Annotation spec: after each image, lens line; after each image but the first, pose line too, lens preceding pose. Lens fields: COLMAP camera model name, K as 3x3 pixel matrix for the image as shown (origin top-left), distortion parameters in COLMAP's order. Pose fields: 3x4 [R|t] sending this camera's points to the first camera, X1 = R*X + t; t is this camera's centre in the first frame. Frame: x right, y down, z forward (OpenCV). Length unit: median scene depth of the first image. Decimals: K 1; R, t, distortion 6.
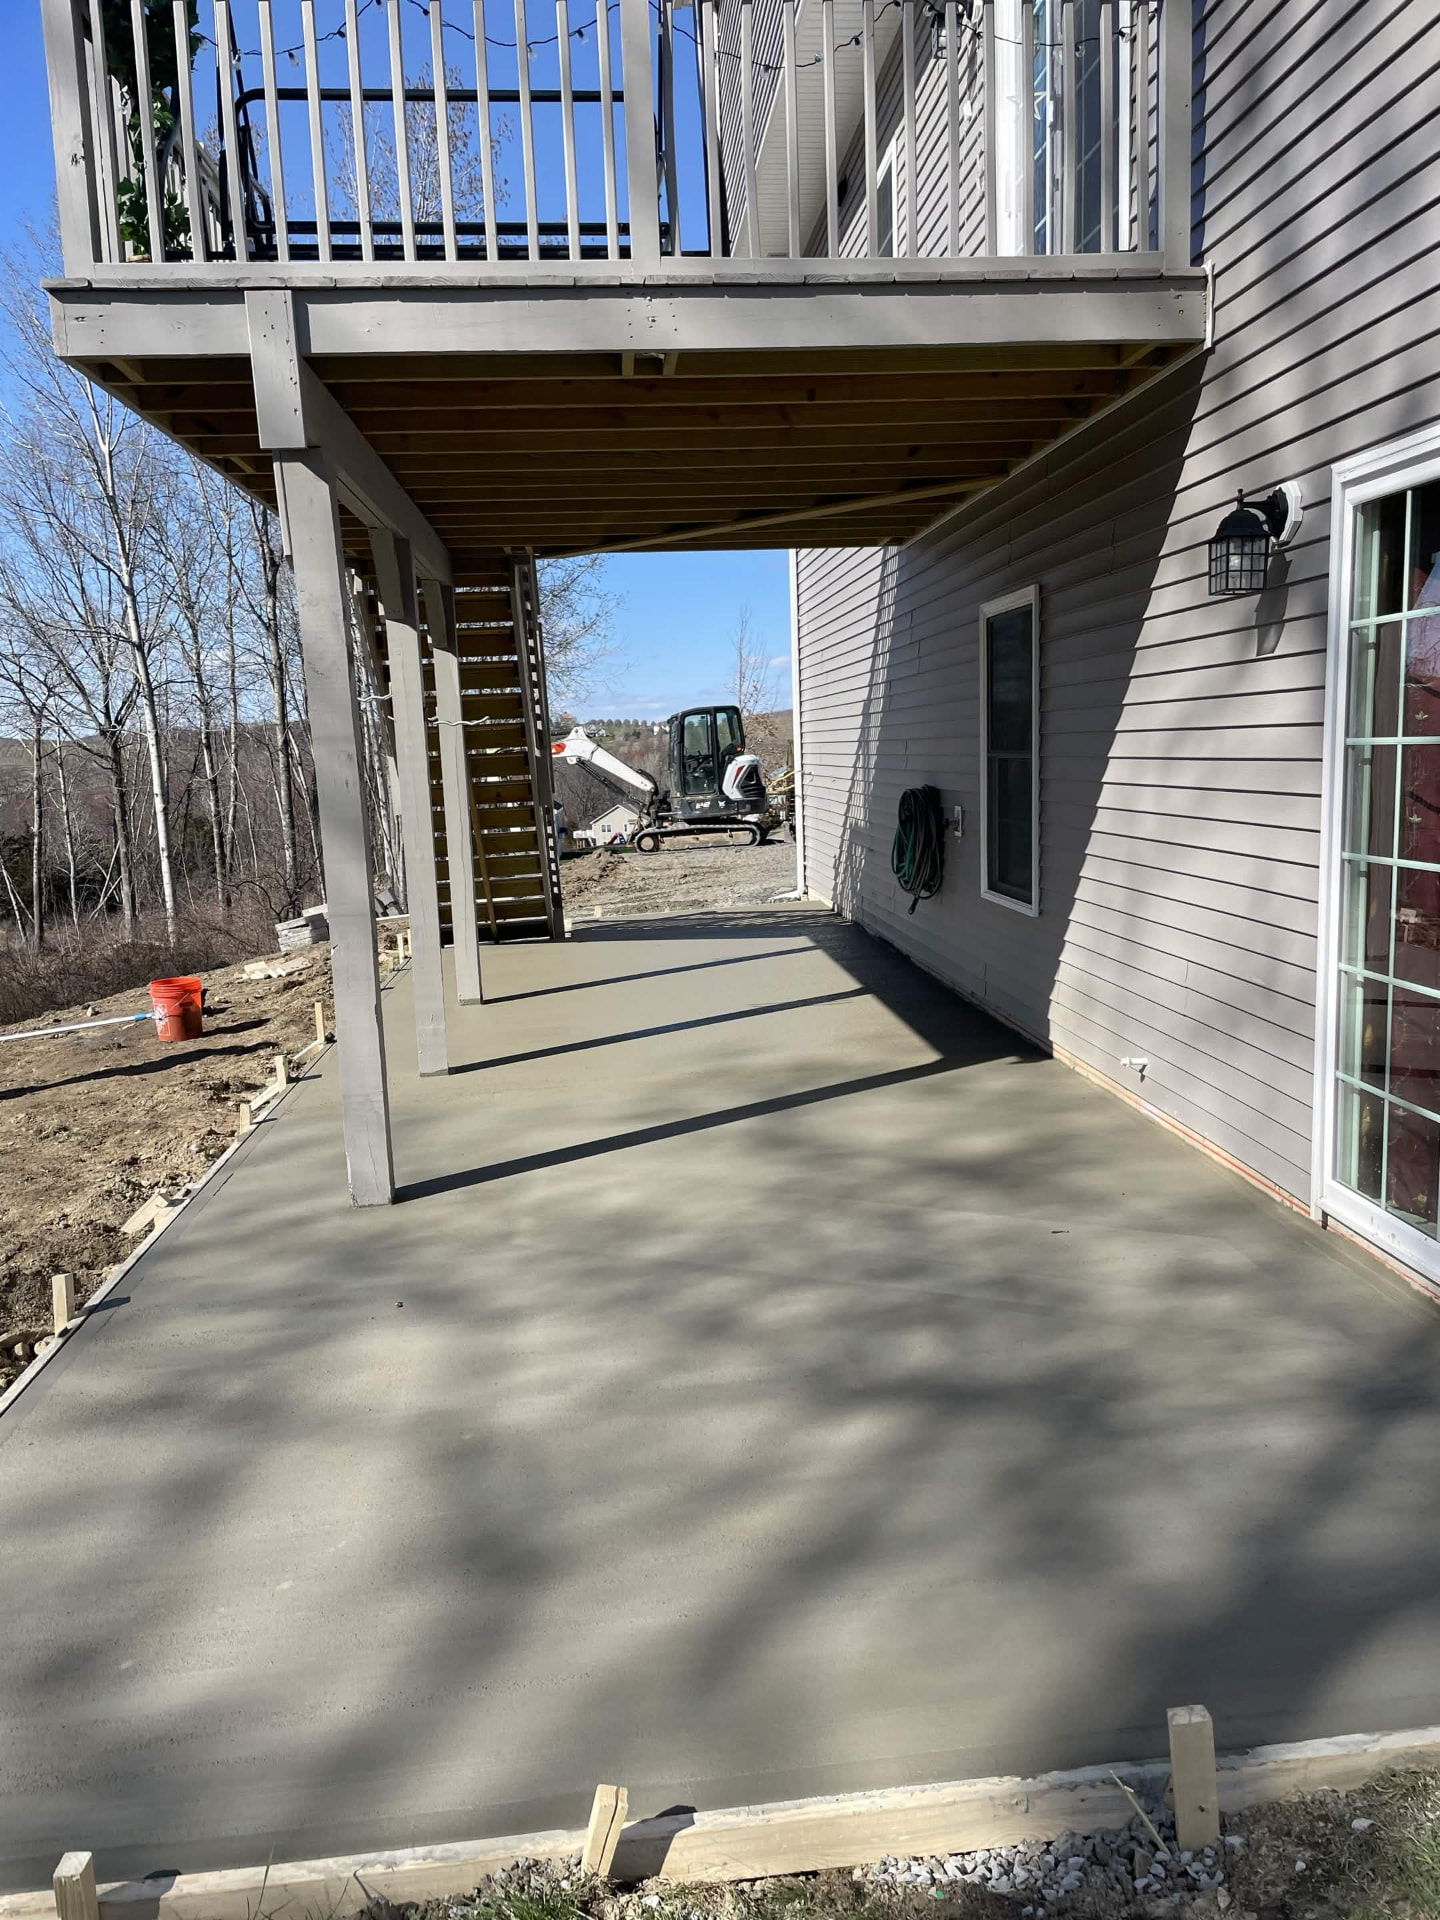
lens RADIAL K [[1521.4, 0, 728.7], [0, 1521.4, 952.1], [0, 0, 1]] dist [0.078776, -0.112083]
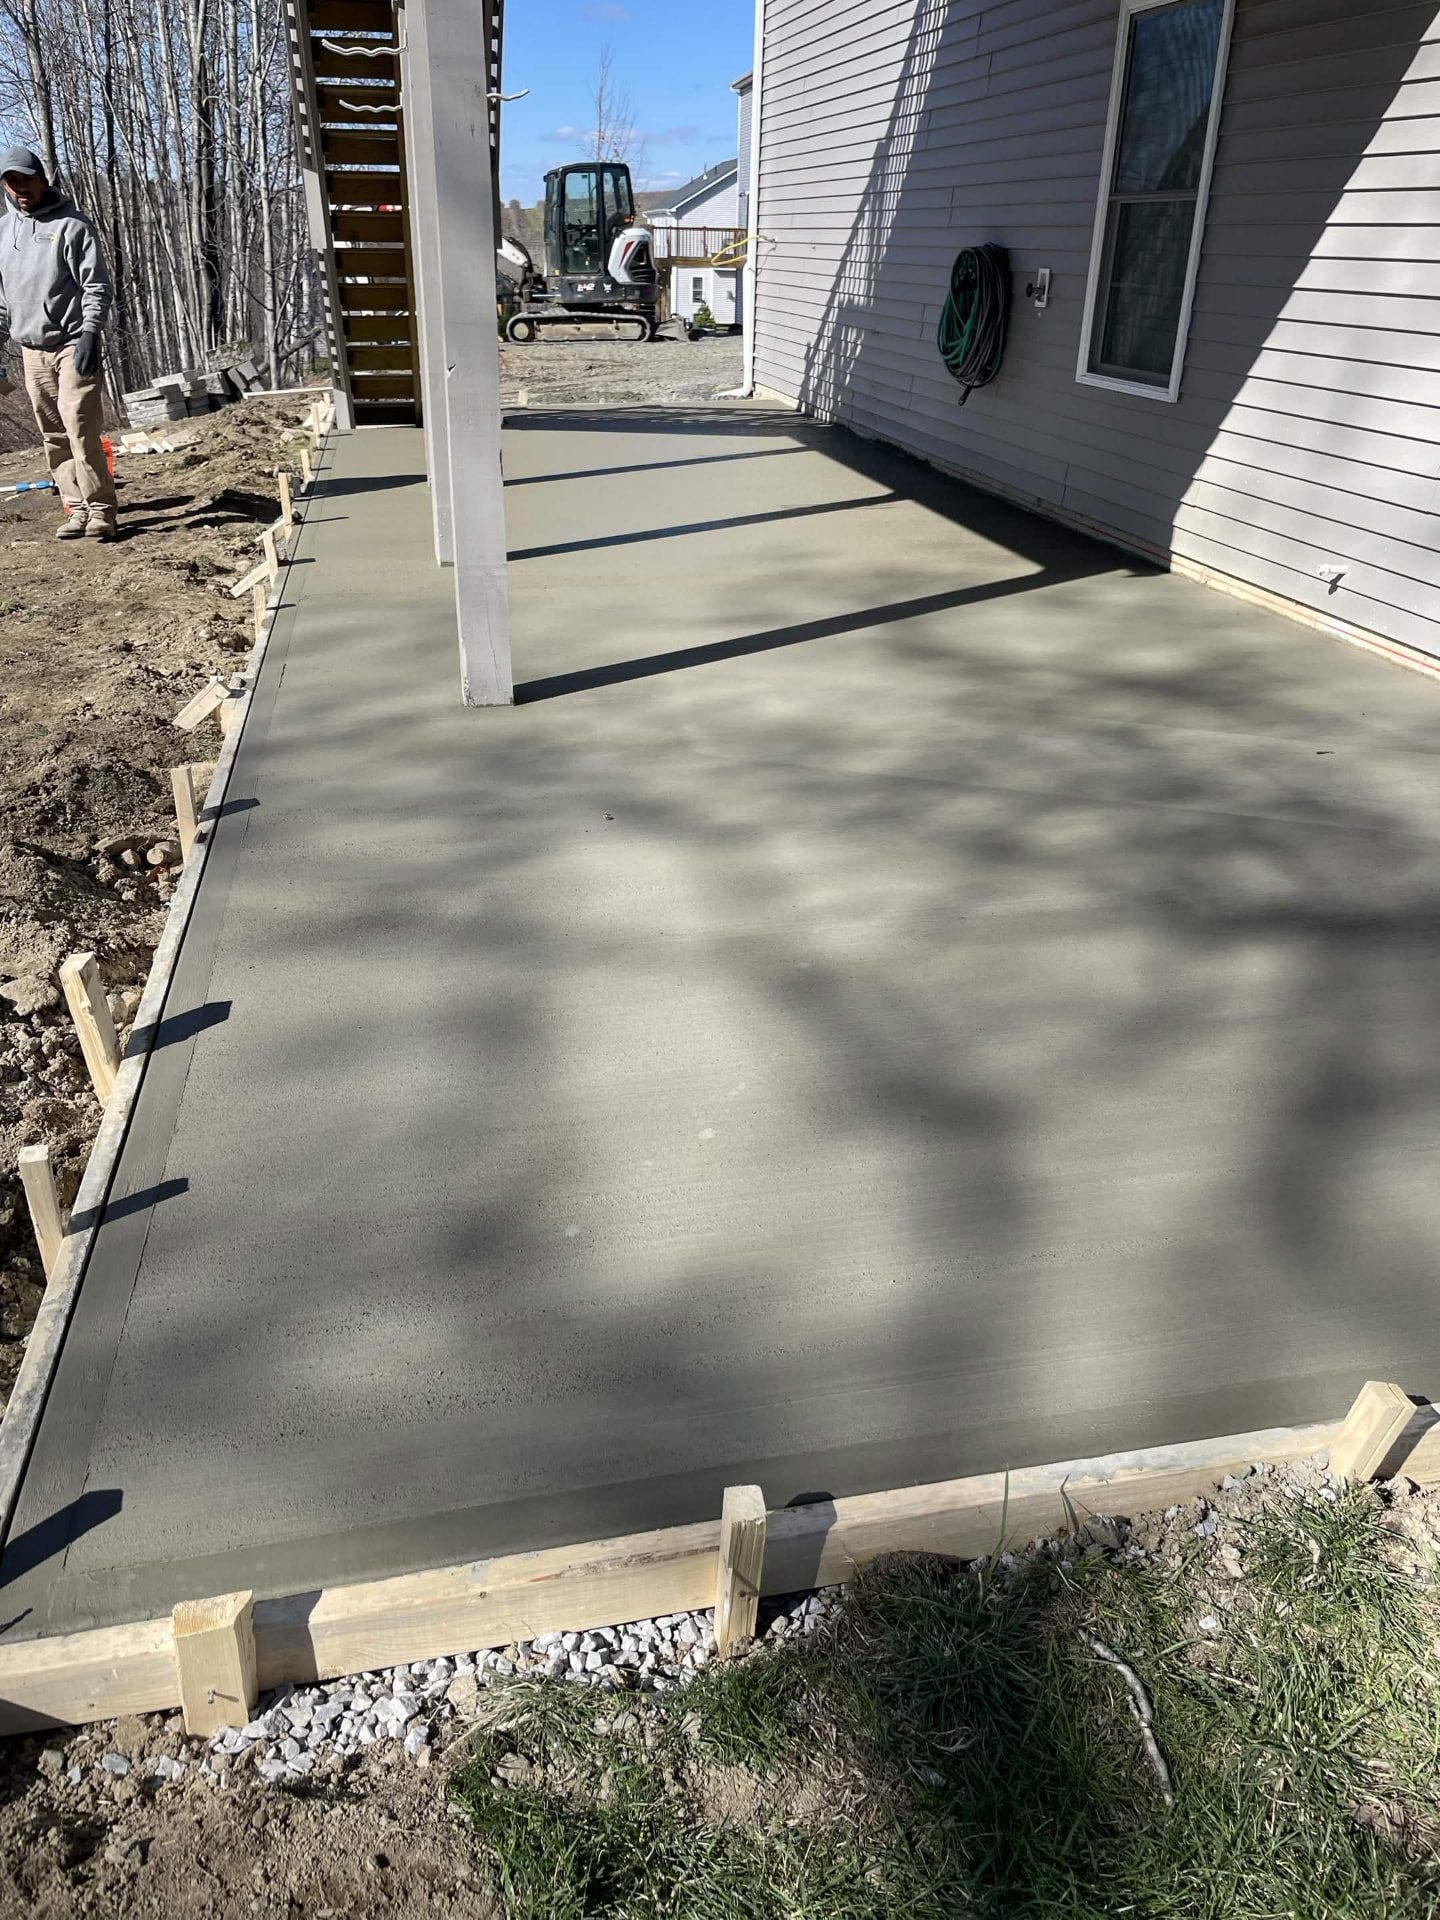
lens RADIAL K [[1521.4, 0, 724.2], [0, 1521.4, 964.7], [0, 0, 1]] dist [0.078776, -0.112083]
pose [[0.991204, 0.008760, 0.132049, -0.215380], [-0.047542, 0.954768, 0.293527, 0.049367], [-0.123505, -0.297223, 0.946787, 0.147583]]
